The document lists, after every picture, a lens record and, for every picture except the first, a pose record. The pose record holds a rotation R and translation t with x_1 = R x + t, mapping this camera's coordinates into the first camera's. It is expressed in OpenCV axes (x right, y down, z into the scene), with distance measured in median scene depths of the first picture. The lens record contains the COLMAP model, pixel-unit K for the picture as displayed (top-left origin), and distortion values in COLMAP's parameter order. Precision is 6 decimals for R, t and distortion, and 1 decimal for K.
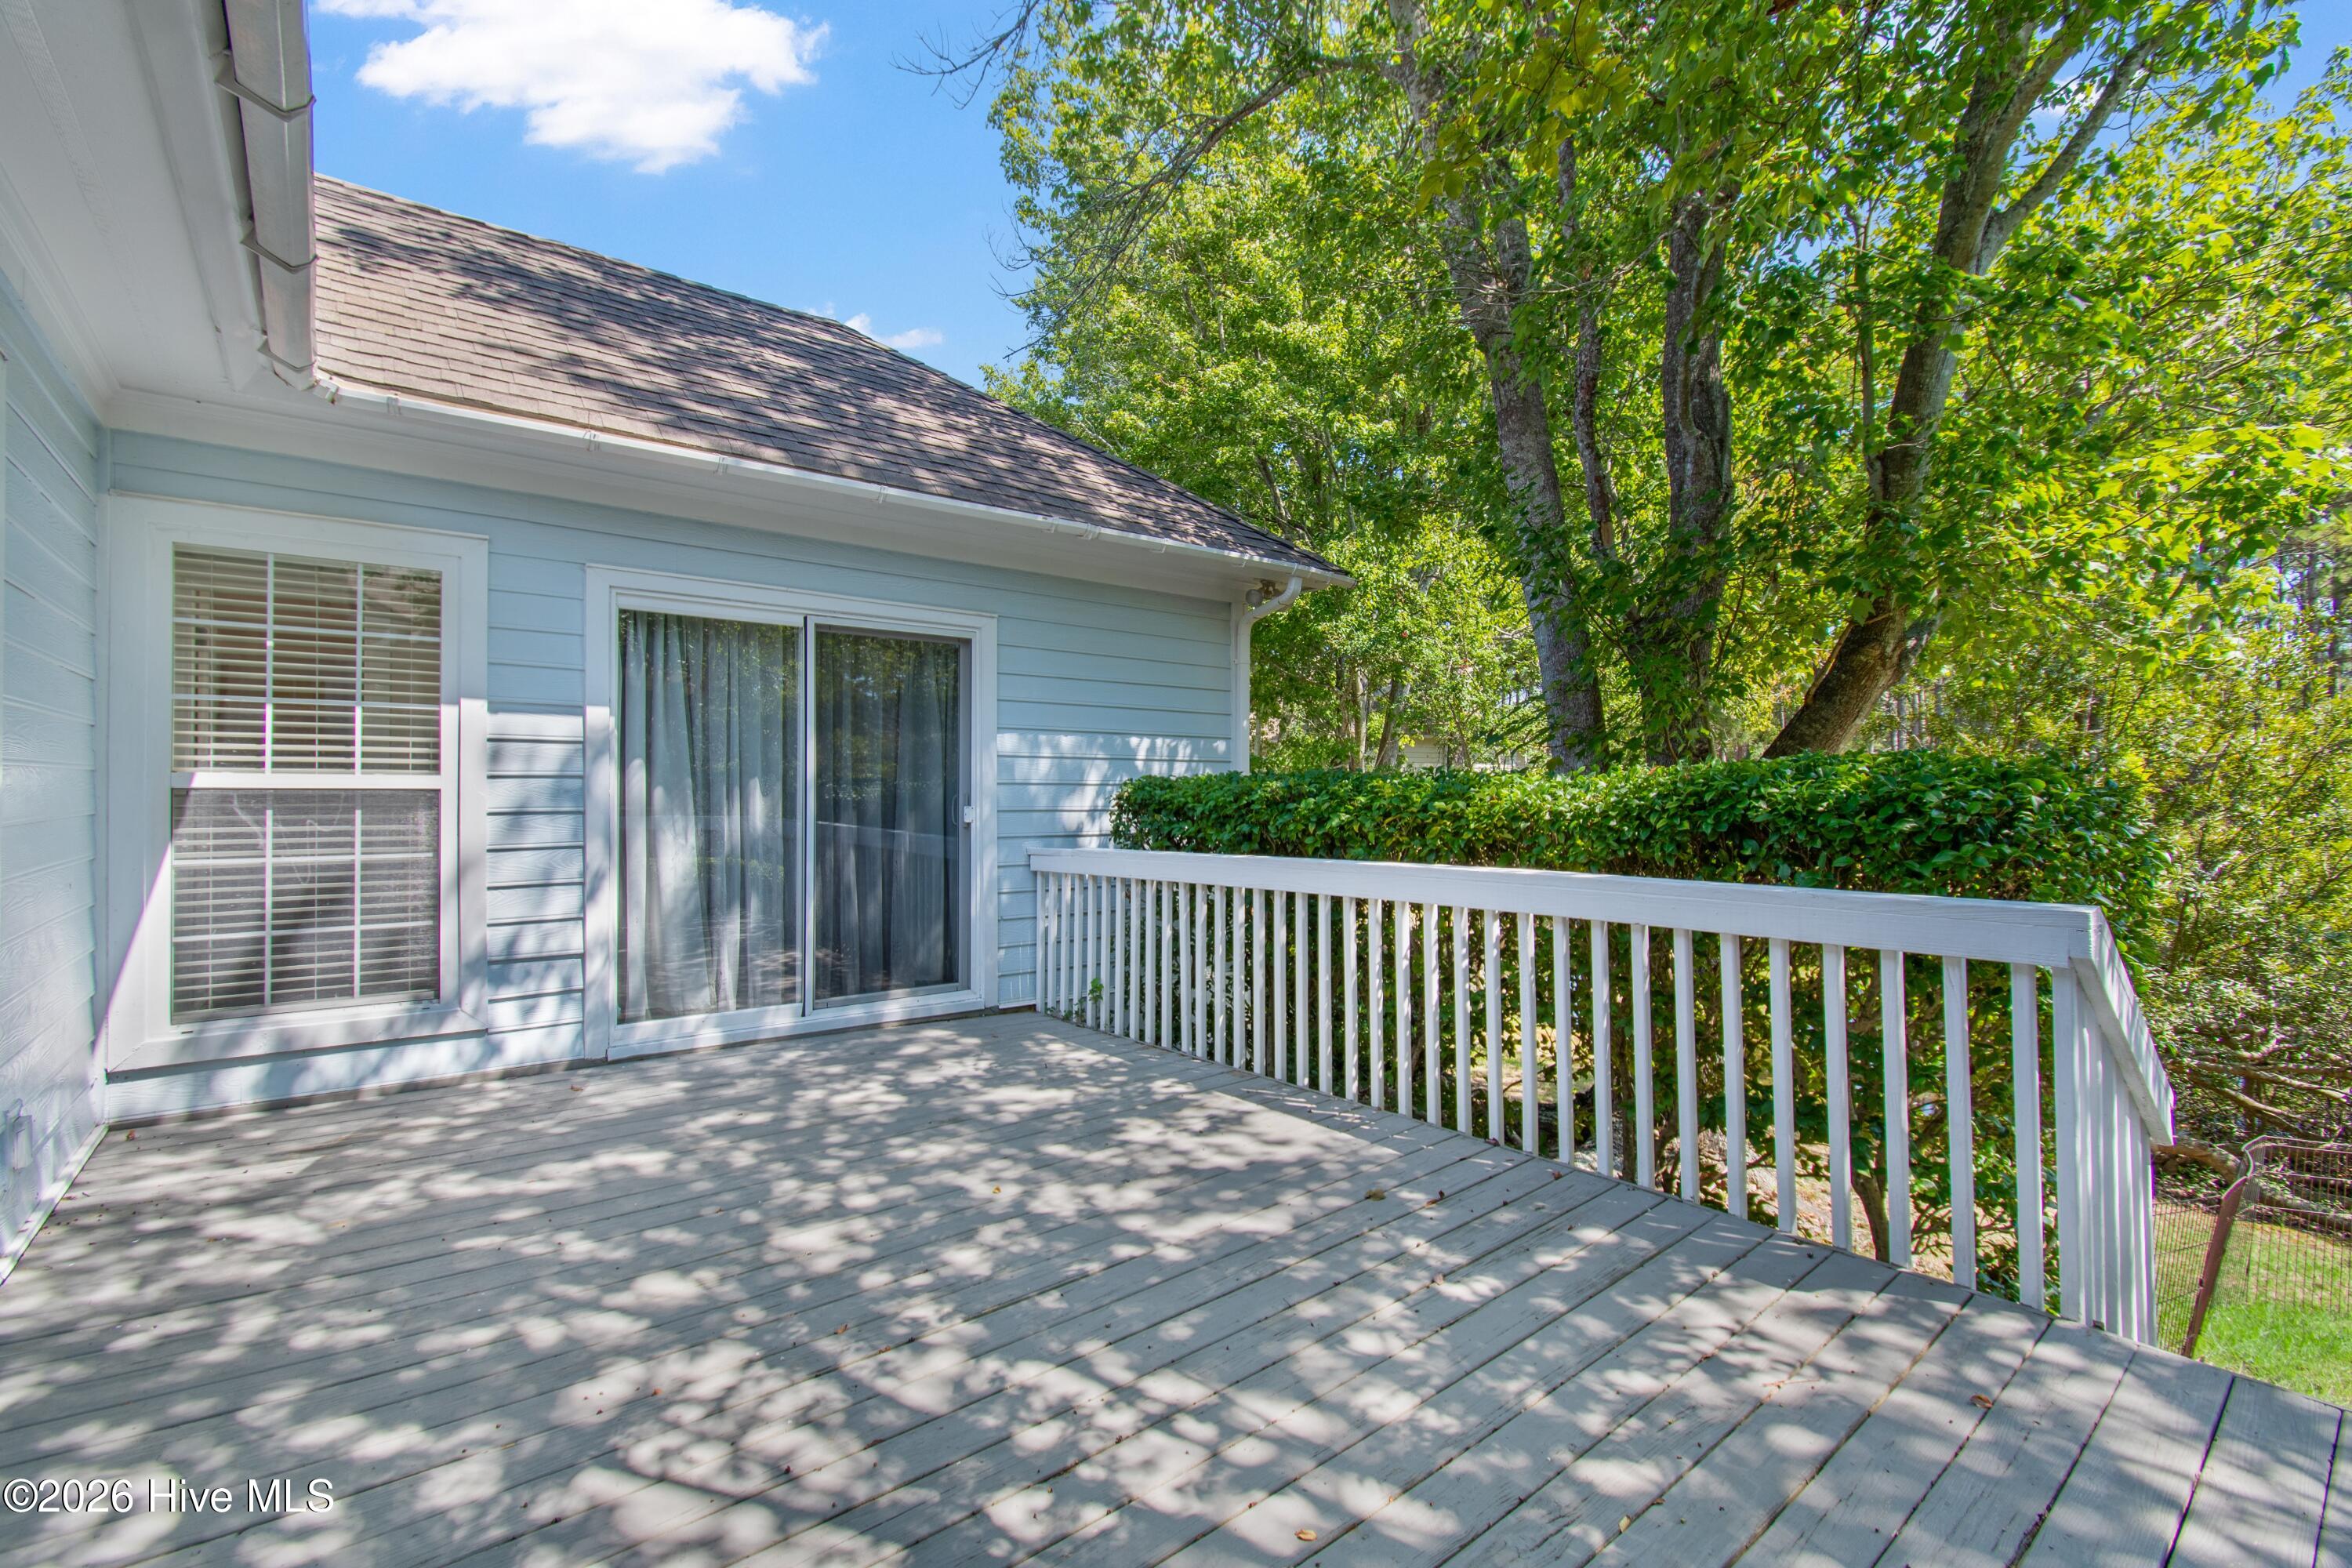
lens RADIAL K [[1038.2, 0, 1177.8], [0, 1038.2, 778.8], [0, 0, 1]] dist [0.001338, -0.000165]
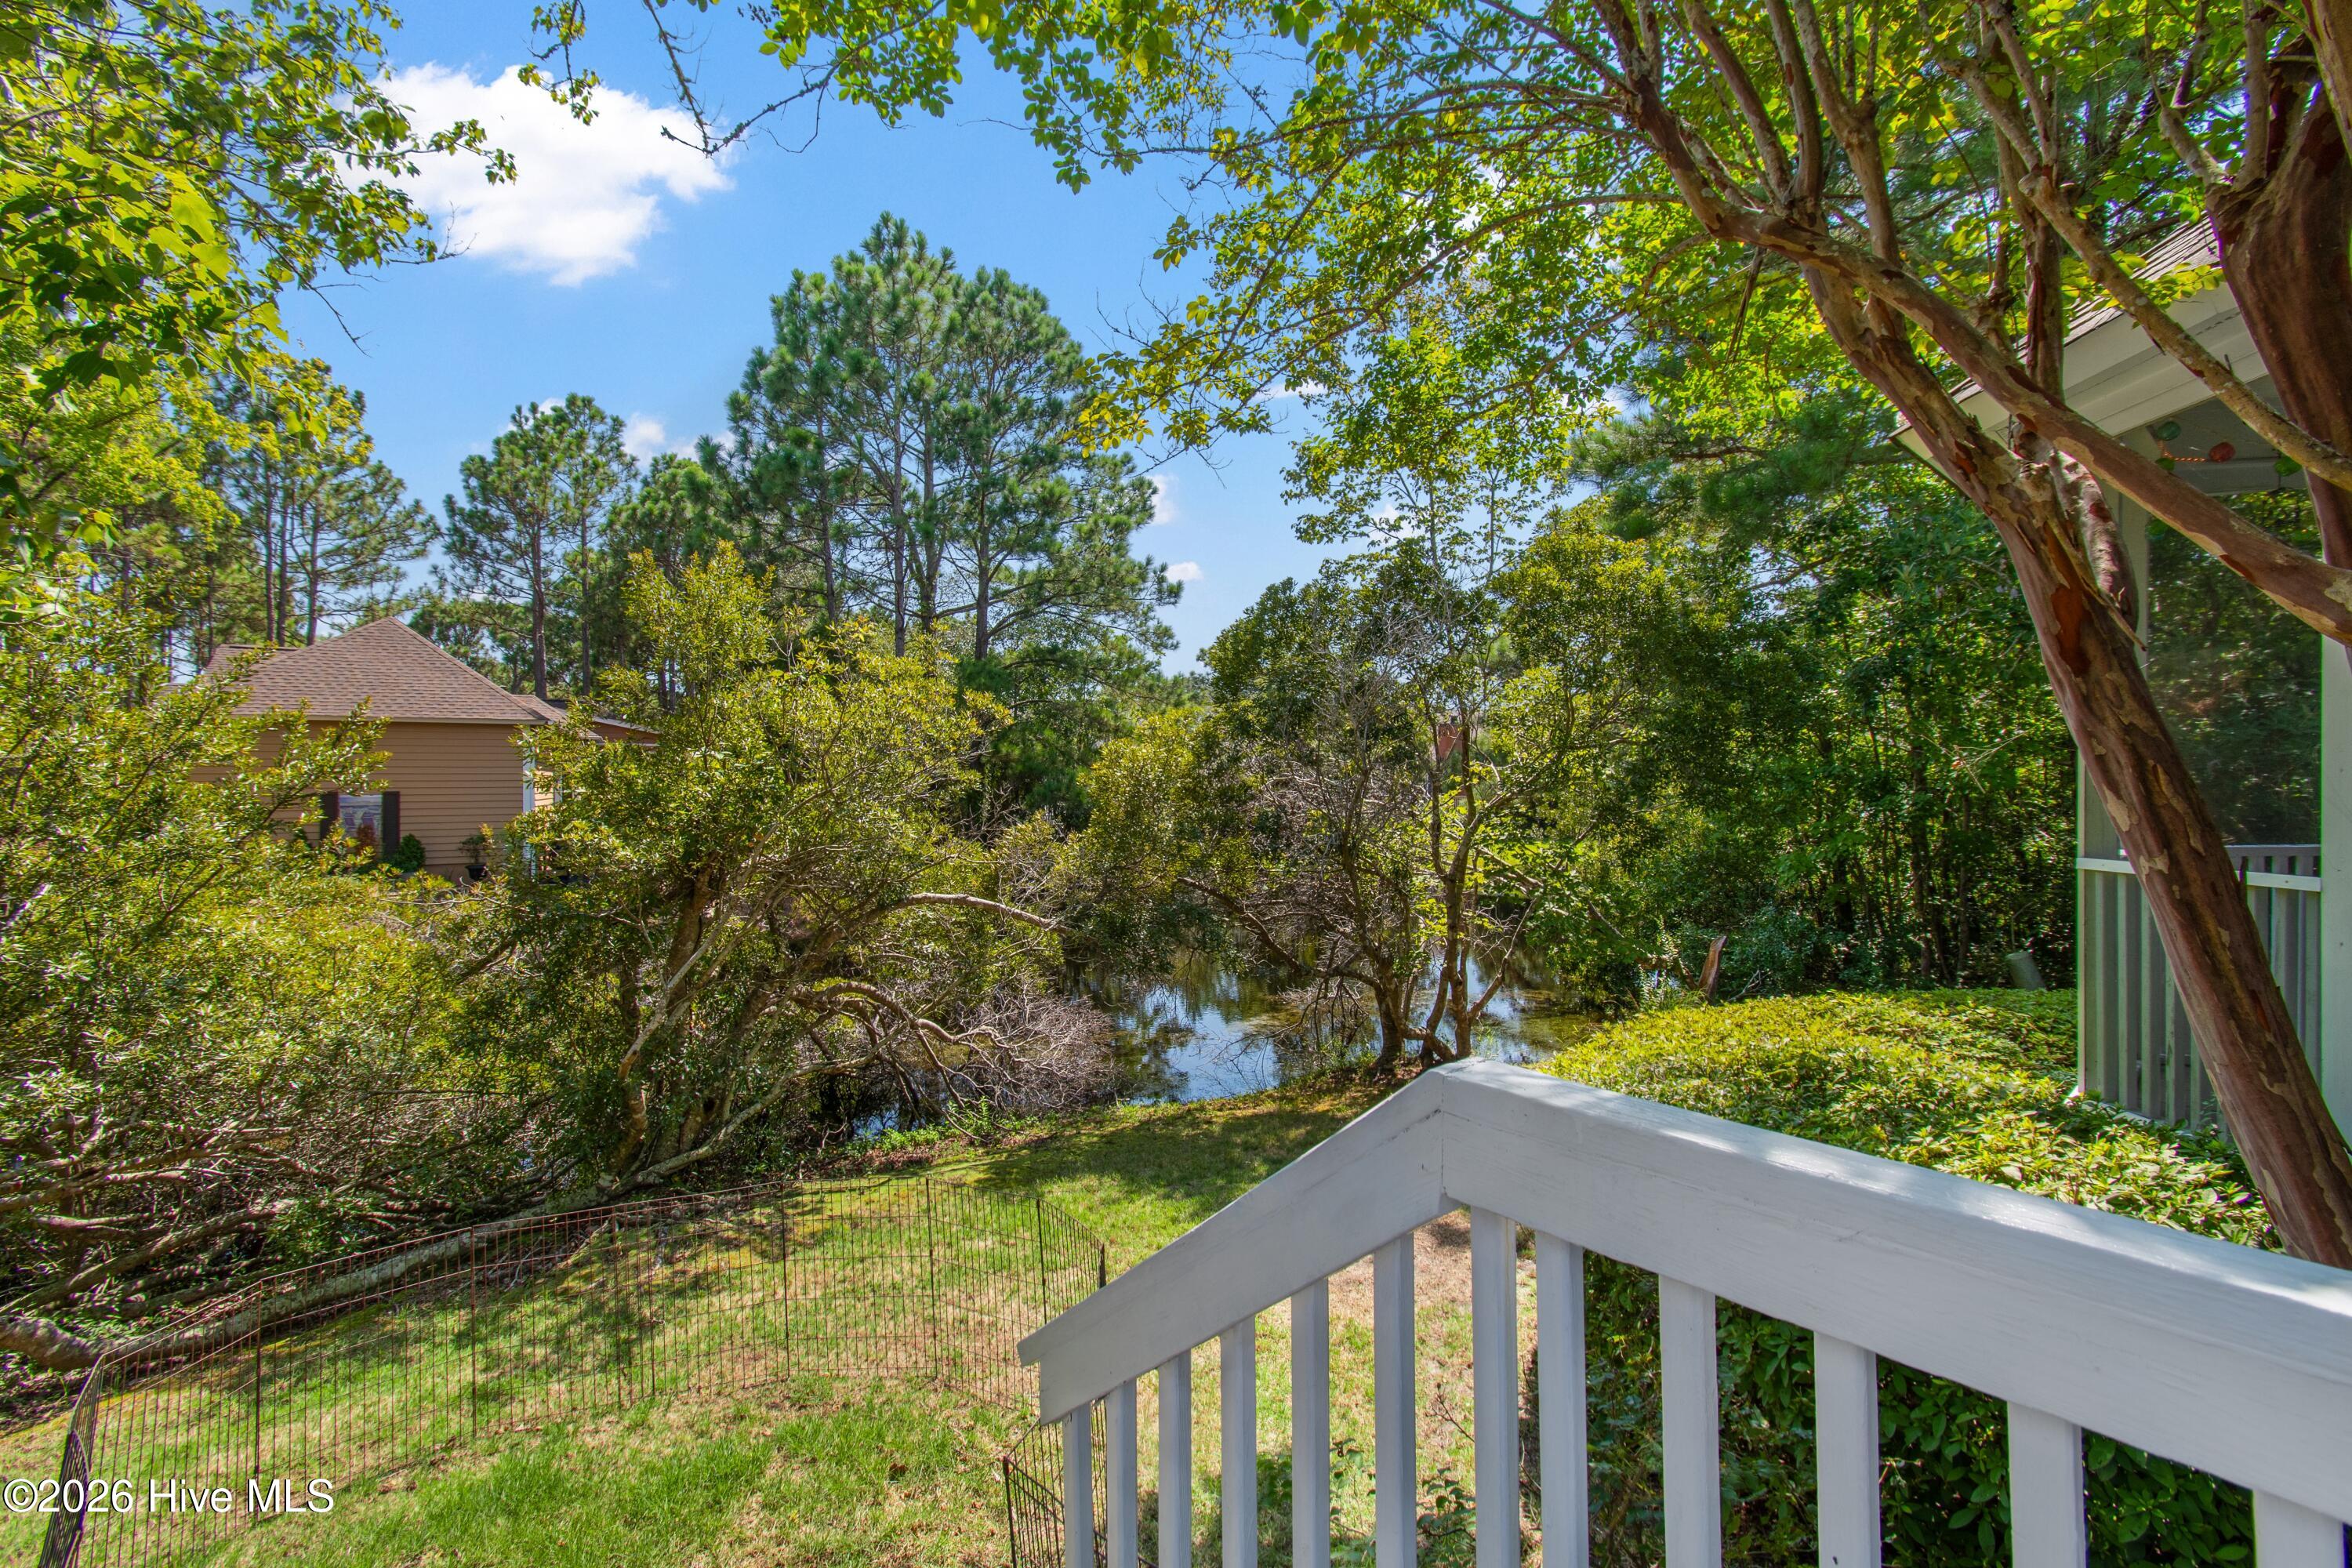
lens RADIAL K [[1038.2, 0, 1177.8], [0, 1038.2, 778.8], [0, 0, 1]] dist [0.001338, -0.000165]
pose [[-0.052237, 0.004614, 0.998624, 0.238139], [0.000861, 0.999989, -0.004576, -0.004257], [-0.998634, 0.000620, -0.052241, 0.238863]]
